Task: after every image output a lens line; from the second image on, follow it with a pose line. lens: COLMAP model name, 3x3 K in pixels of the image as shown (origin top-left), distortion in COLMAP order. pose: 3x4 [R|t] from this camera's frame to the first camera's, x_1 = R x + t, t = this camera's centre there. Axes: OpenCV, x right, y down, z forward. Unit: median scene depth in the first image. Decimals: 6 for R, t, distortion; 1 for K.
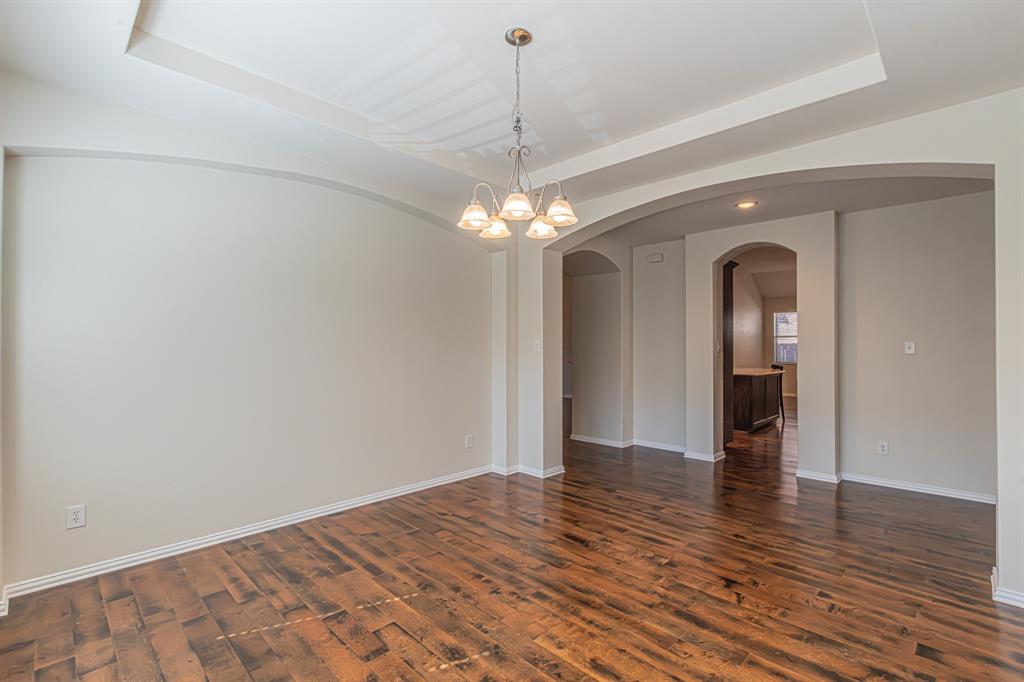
lens RADIAL K [[462.6, 0, 517.9], [0, 462.6, 345.0], [0, 0, 1]] dist [-0.000208, -0.000013]
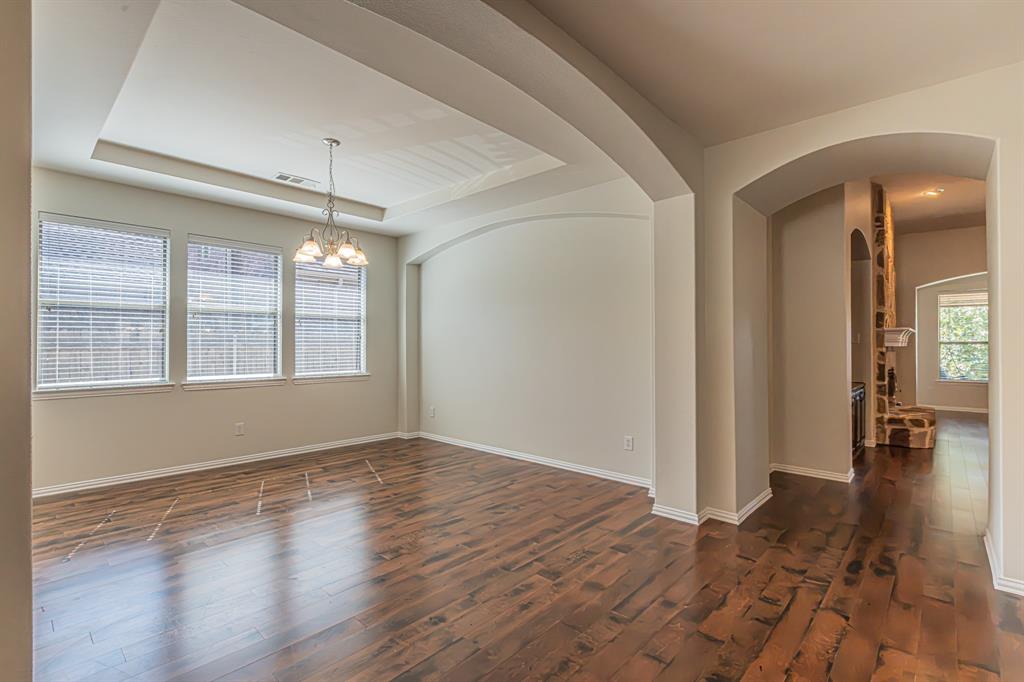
lens RADIAL K [[462.6, 0, 517.9], [0, 462.6, 345.0], [0, 0, 1]] dist [-0.000208, -0.000013]
pose [[0.039315, -0.001031, -0.999226, 1.192637], [-0.000447, 0.999999, -0.001049, 0.030509], [0.999227, 0.000488, 0.039314, 1.148838]]
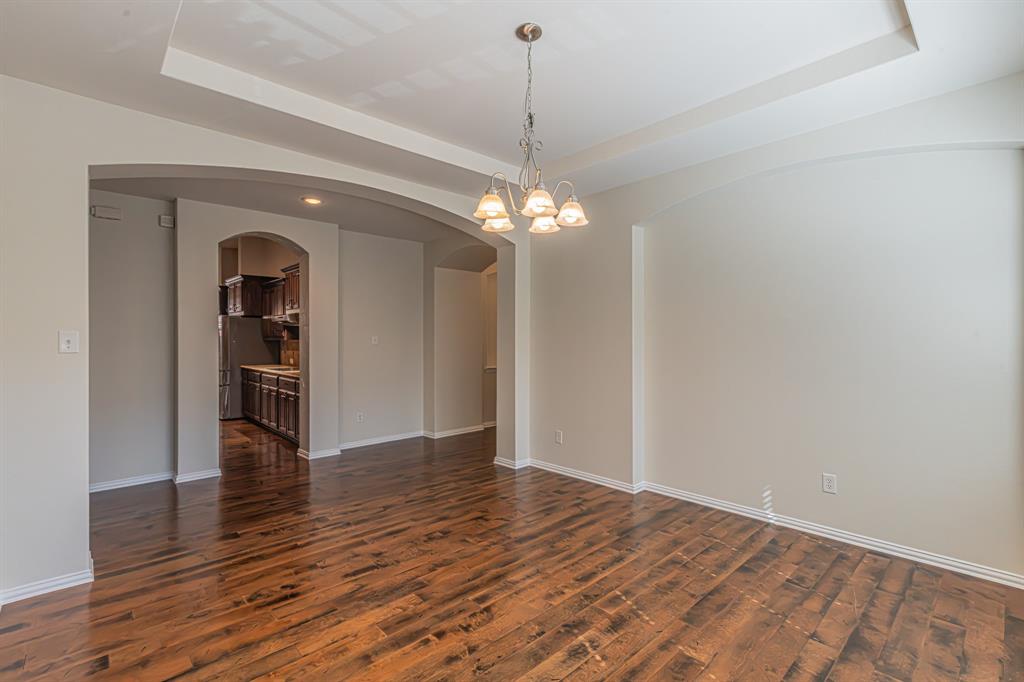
lens RADIAL K [[467.4, 0, 527.5], [0, 467.4, 335.9], [0, 0, 1]] dist [-0.002573, -0.000555]
pose [[0.033162, 0.001353, 0.999449, -0.741660], [0.002800, 0.999995, -0.001447, -0.005488], [-0.999446, 0.002846, 0.033158, 0.697531]]
